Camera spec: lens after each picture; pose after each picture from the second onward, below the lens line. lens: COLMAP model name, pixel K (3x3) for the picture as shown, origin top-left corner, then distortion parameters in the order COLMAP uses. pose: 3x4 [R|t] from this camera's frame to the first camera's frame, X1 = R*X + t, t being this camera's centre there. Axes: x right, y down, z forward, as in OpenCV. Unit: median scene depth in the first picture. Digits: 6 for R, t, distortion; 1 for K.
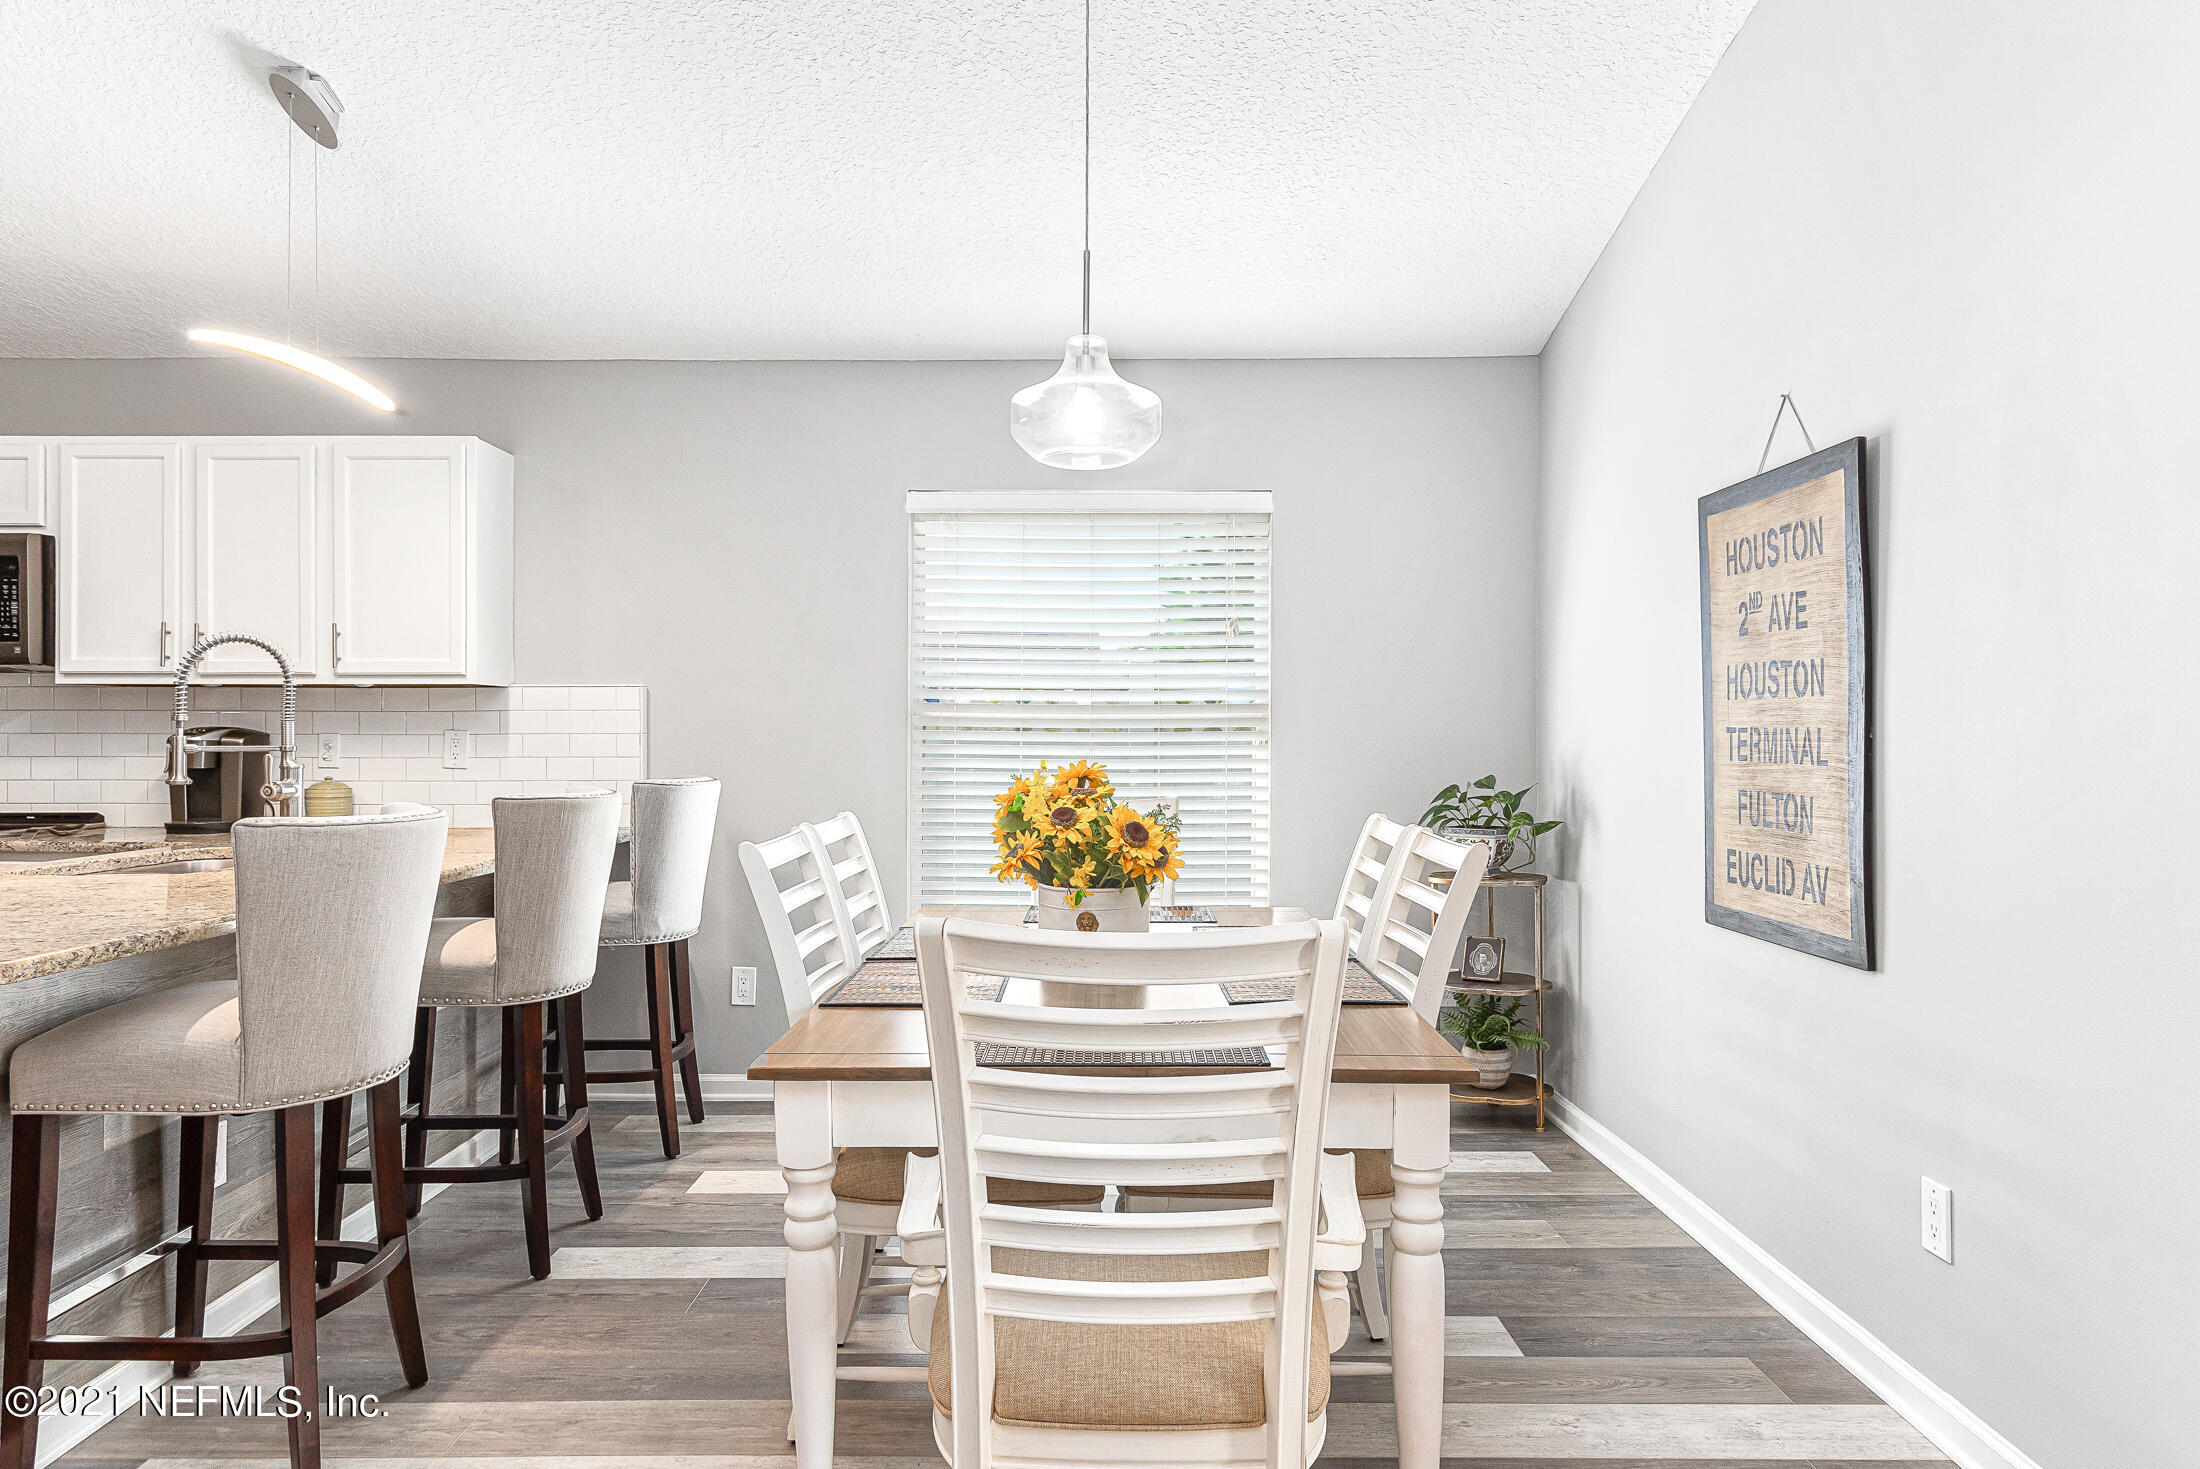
lens RADIAL K [[1419.7, 0, 1100.5], [0, 1419.7, 727.1], [0, 0, 1]] dist [-0.008150, -0.001241]
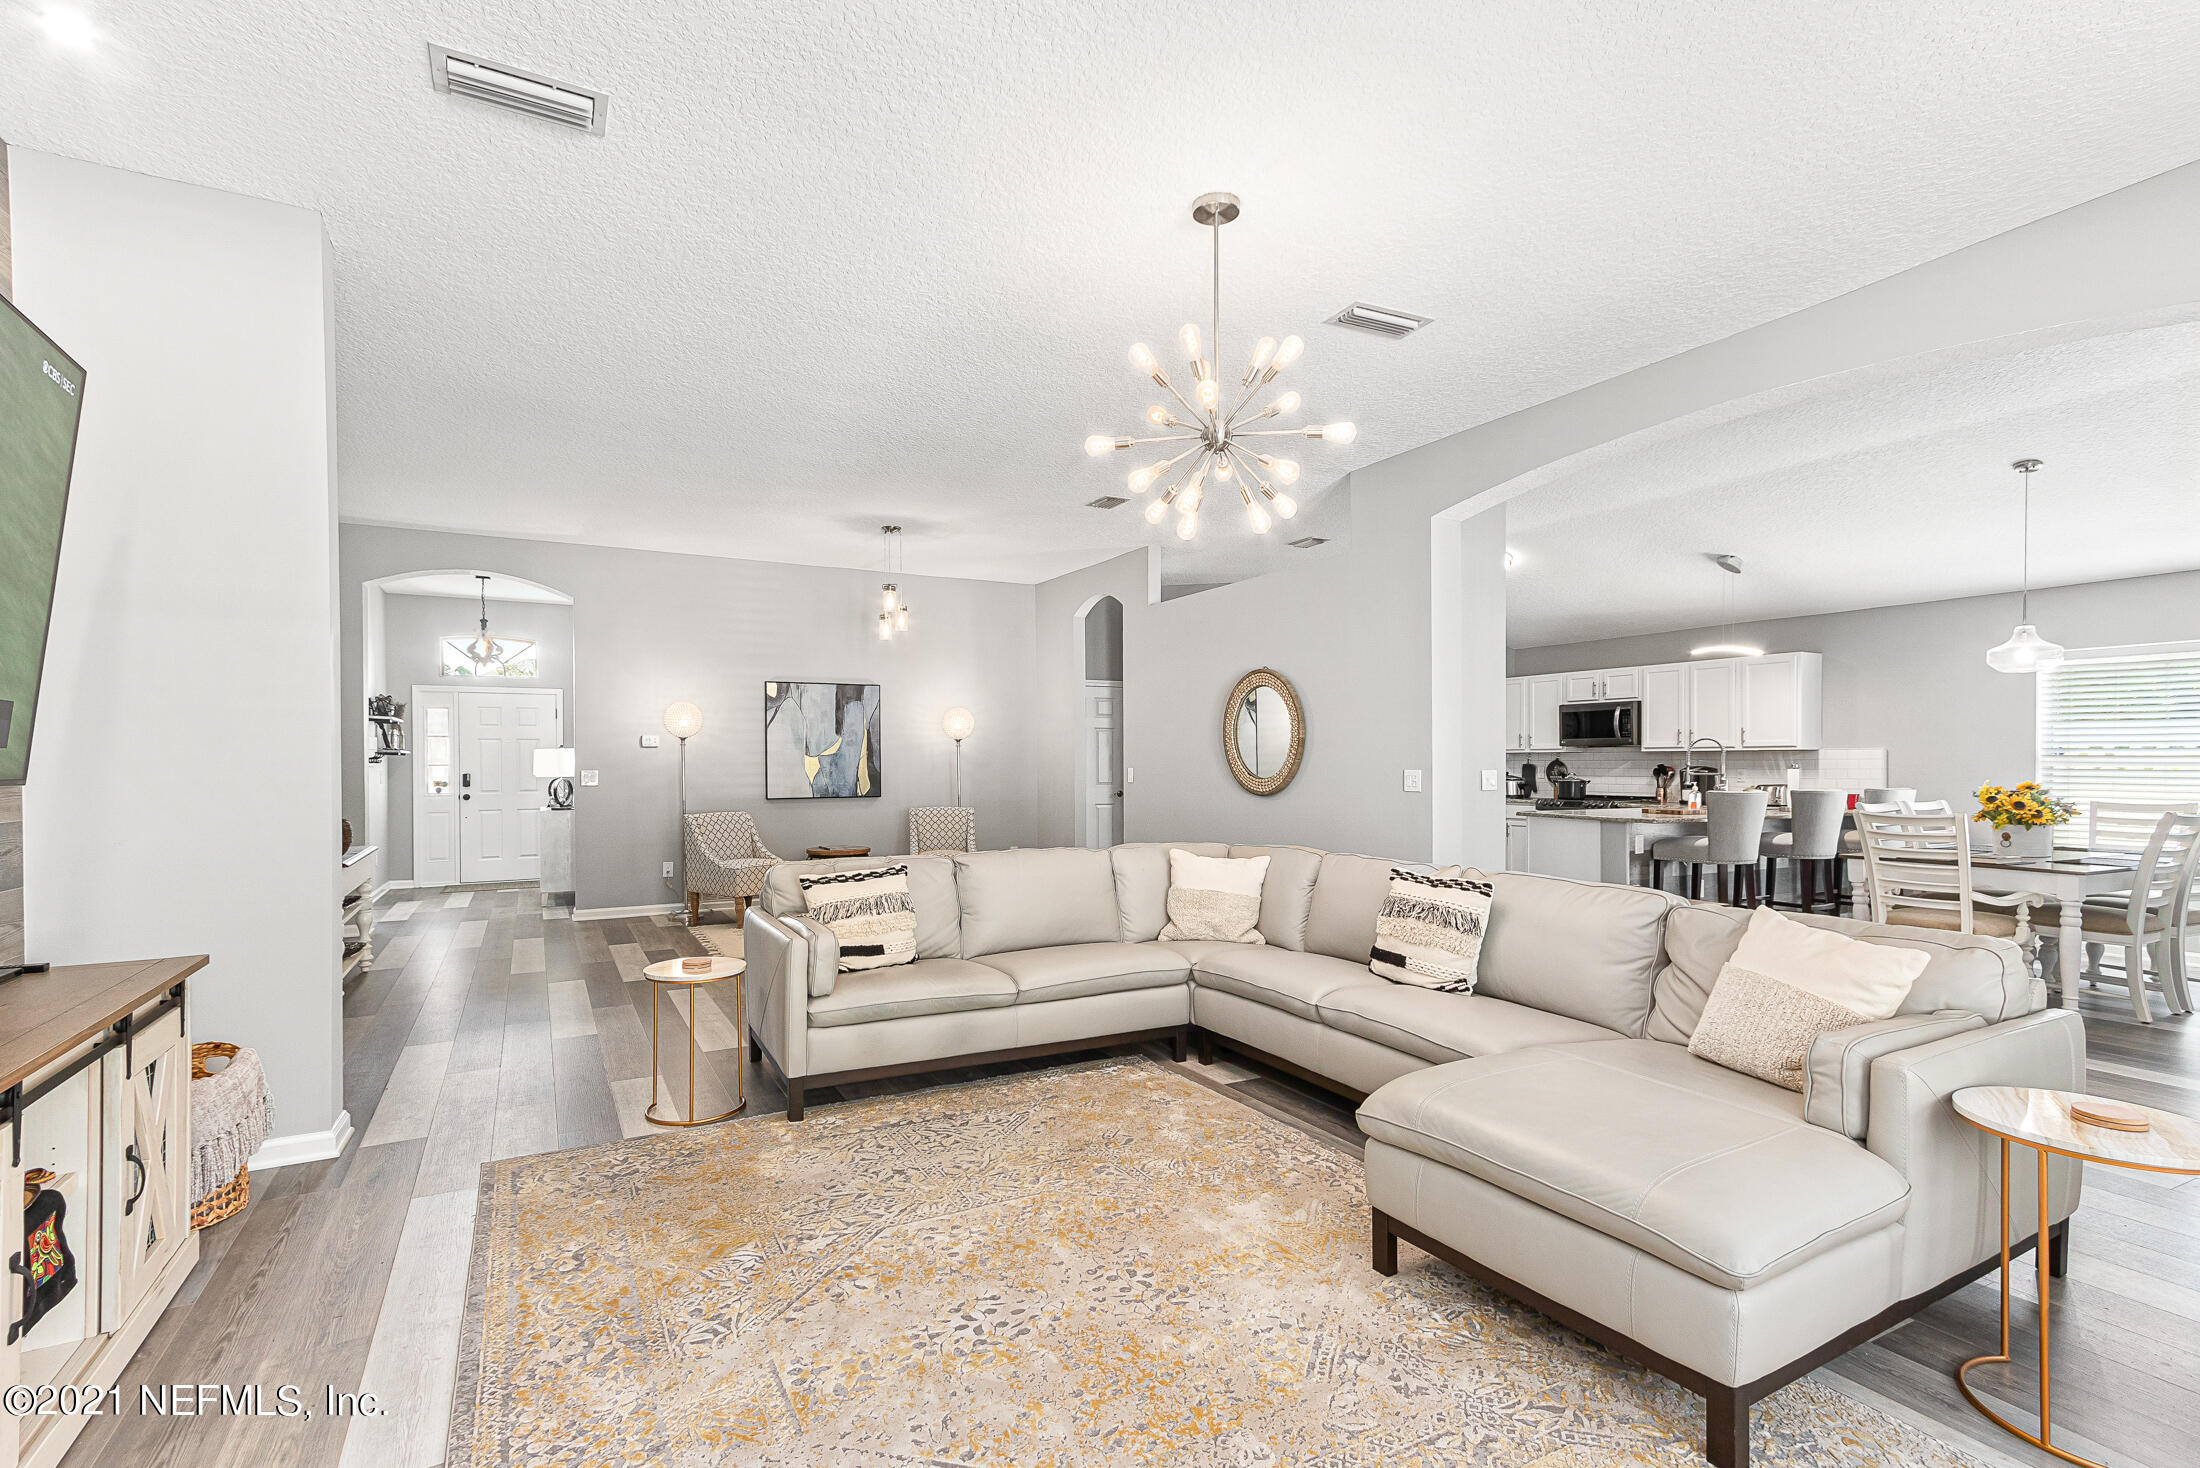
lens RADIAL K [[1021.4, 0, 1104.3], [0, 1021.4, 768.2], [0, 0, 1]] dist [0.011778, -0.003234]
pose [[0.477026, 0.000834, -0.878889, 0.595235], [0.001987, 0.999996, 0.002027, -0.003950], [0.878887, -0.002713, 0.477022, -0.995501]]
